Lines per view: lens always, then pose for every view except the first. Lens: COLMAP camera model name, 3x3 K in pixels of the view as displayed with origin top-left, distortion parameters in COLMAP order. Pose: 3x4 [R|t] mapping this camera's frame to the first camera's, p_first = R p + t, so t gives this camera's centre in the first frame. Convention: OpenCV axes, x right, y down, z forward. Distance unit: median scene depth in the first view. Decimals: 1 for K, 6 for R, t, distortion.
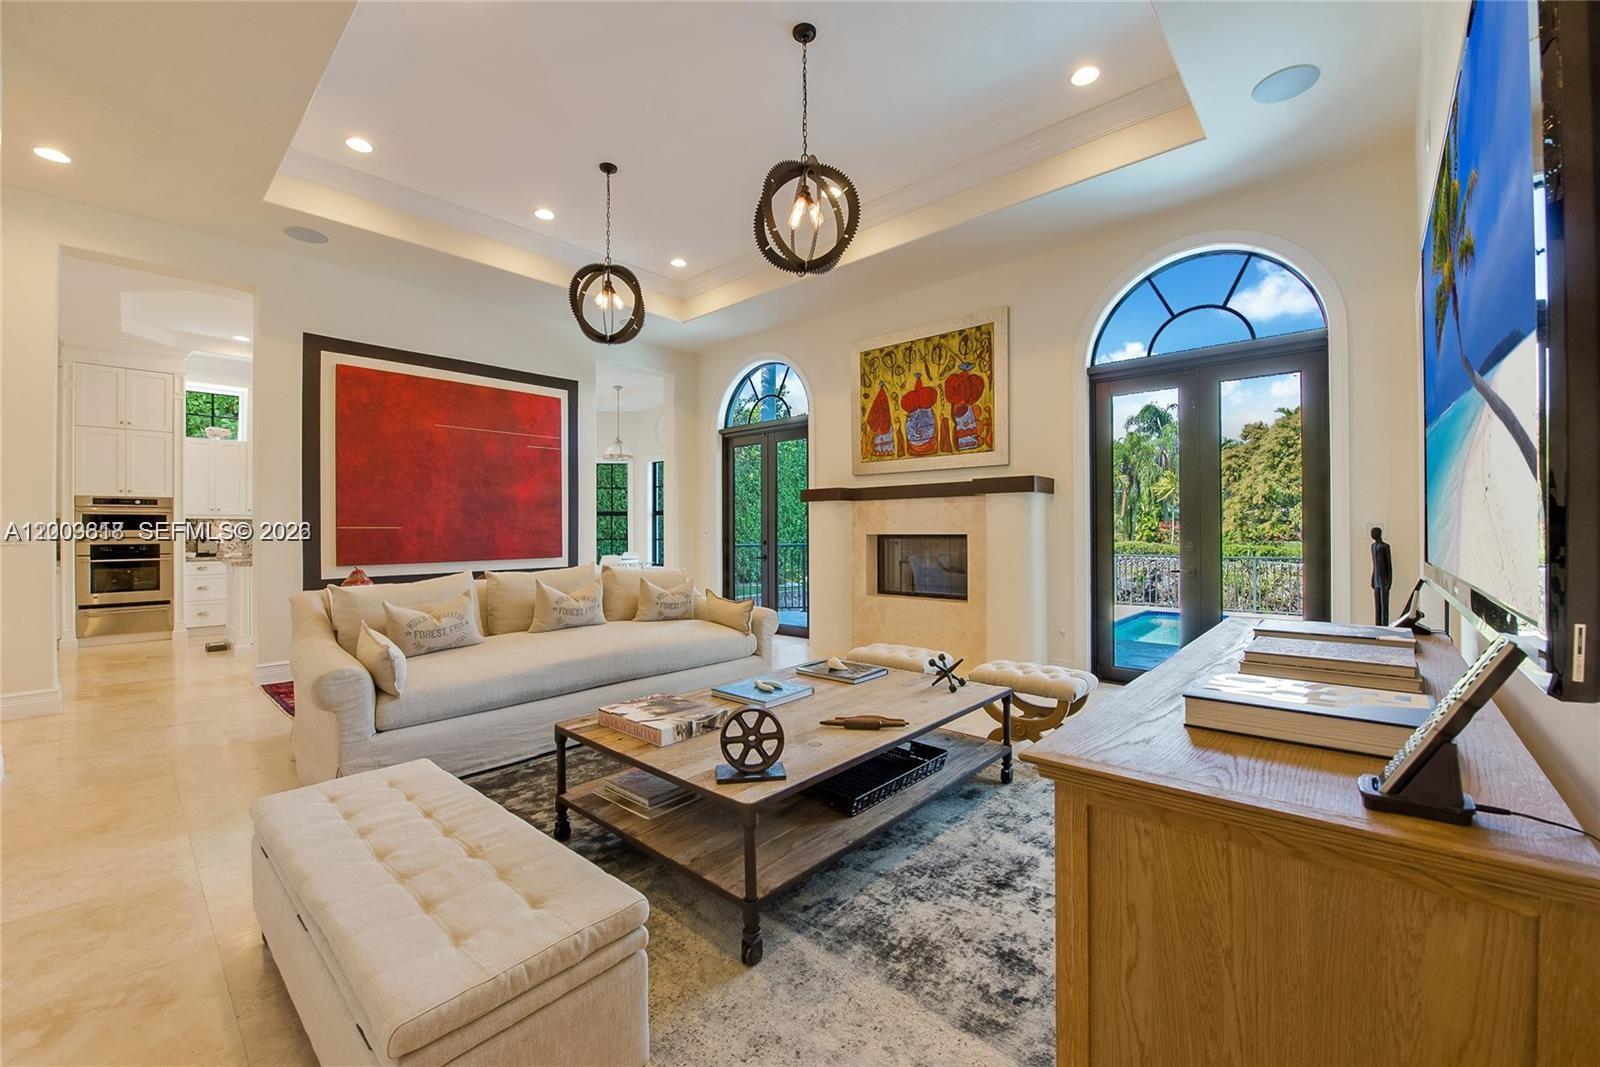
lens RADIAL K [[644.9, 0, 799.3], [0, 644.9, 527.7], [0, 0, 1]] dist [-0.017243, 0.000063]
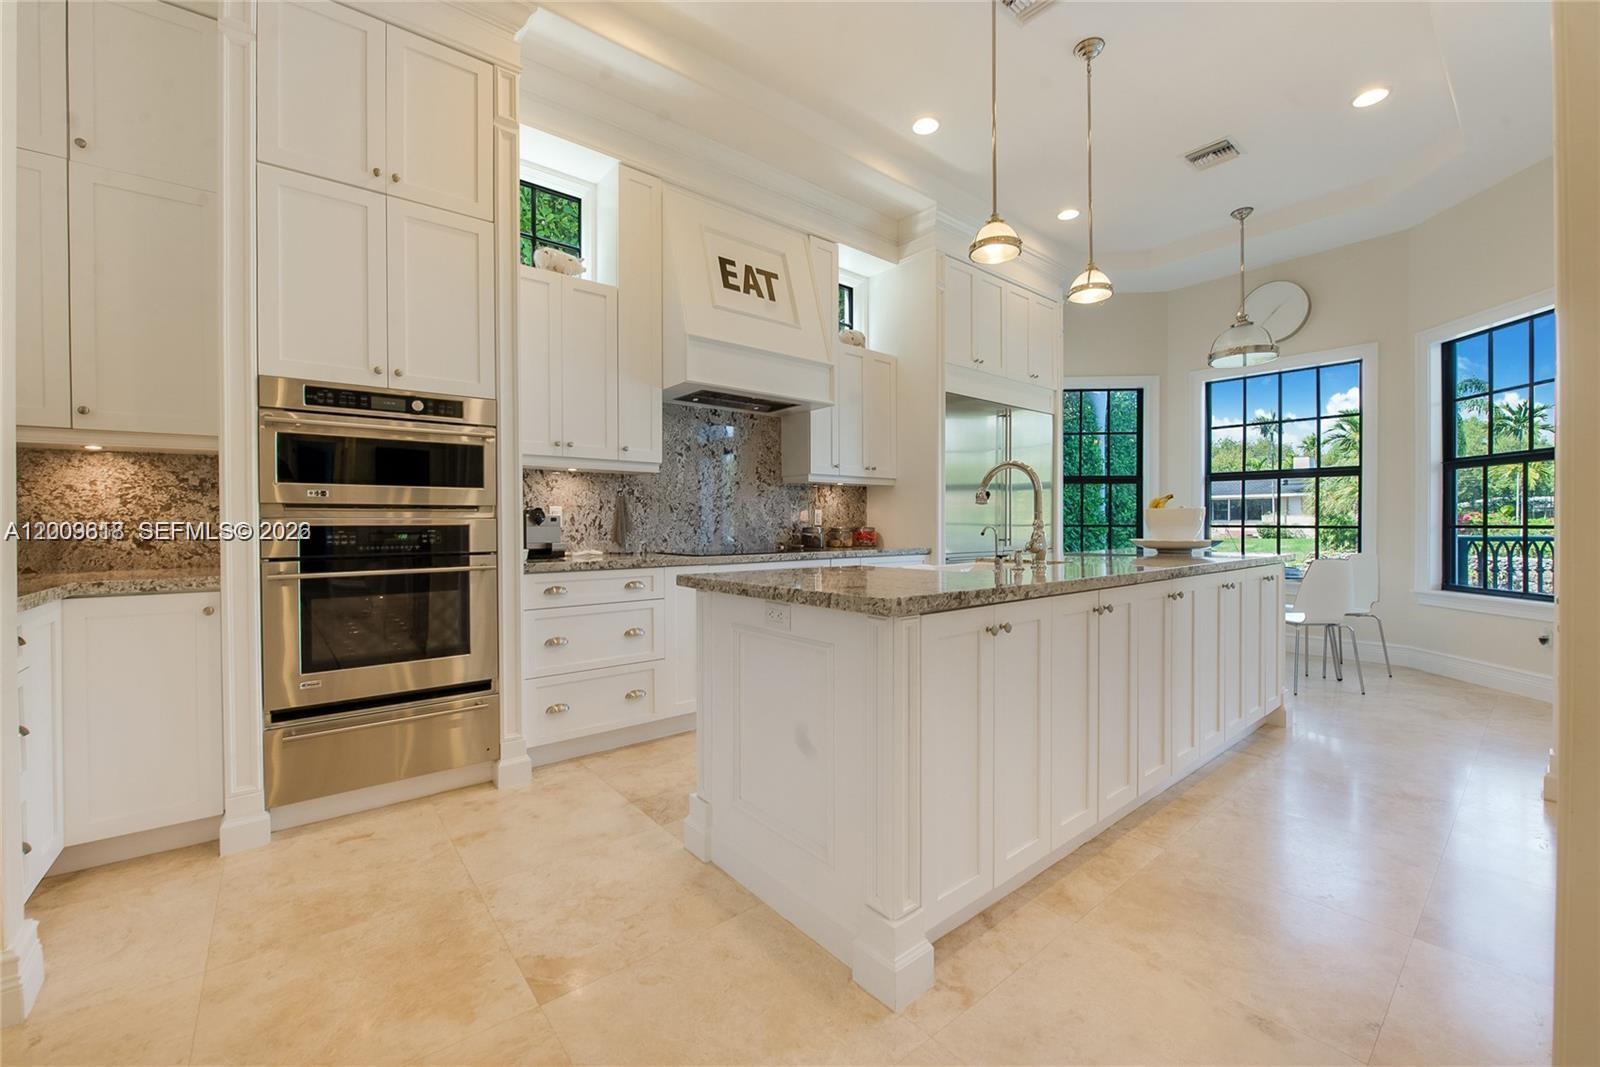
lens RADIAL K [[644.9, 0, 800.6], [0, 644.9, 534.4], [0, 0, 1]] dist [-0.017243, 0.000063]
pose [[0.951518, 0.007456, -0.307502, -0.709214], [-0.002845, 0.999877, 0.015439, 0.022708], [0.307579, -0.013815, 0.951422, 0.702708]]
